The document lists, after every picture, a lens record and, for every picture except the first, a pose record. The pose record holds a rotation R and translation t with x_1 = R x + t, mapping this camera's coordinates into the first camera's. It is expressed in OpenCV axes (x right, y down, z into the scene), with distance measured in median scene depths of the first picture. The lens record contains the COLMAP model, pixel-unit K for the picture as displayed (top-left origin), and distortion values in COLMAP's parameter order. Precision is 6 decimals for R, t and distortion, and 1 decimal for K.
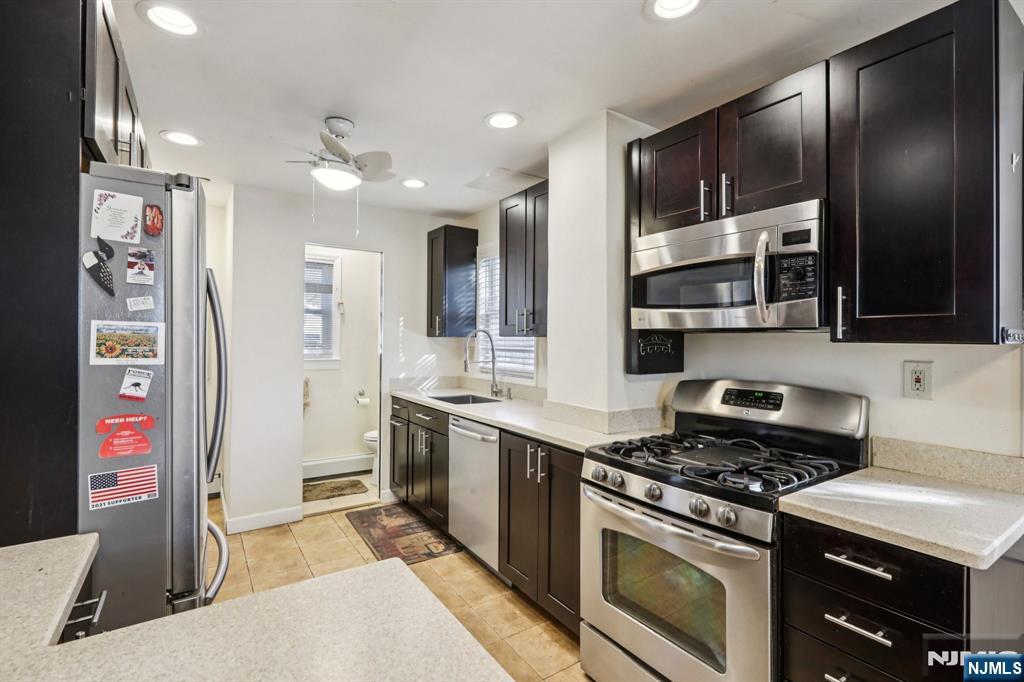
lens RADIAL K [[457.6, 0, 521.7], [0, 457.6, 332.2], [0, 0, 1]] dist [-0.003316, 0.001163]
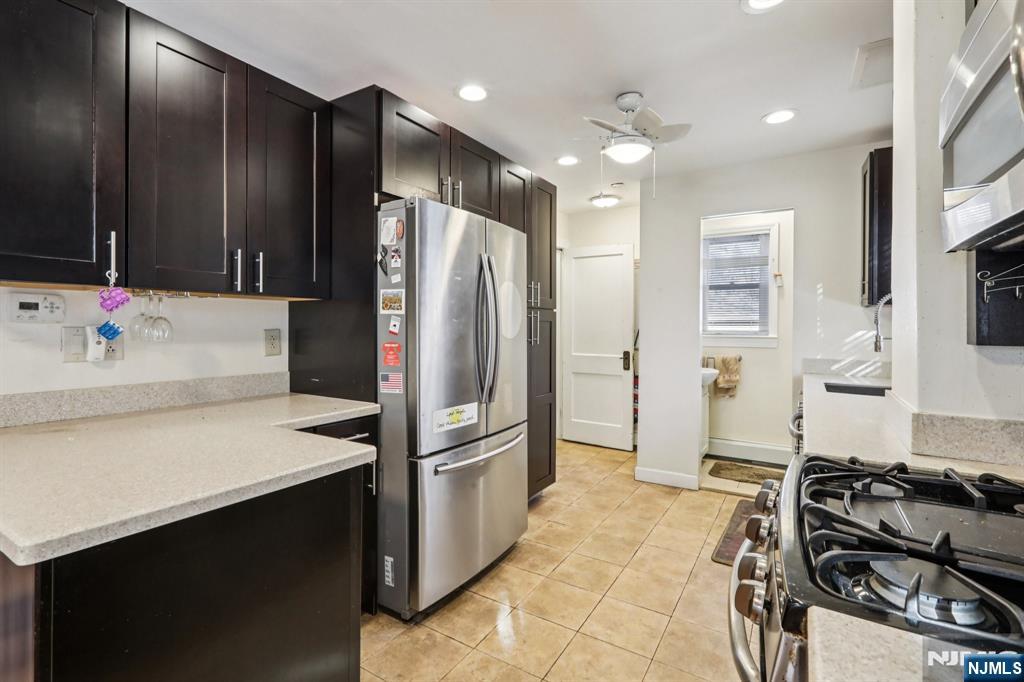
lens RADIAL K [[457.6, 0, 516.1], [0, 457.6, 319.2], [0, 0, 1]] dist [-0.003316, 0.001163]
pose [[0.416953, -0.020857, -0.908689, 0.907951], [0.017605, 0.999734, -0.014869, 0.122567], [0.908758, -0.009798, 0.417209, 0.679187]]
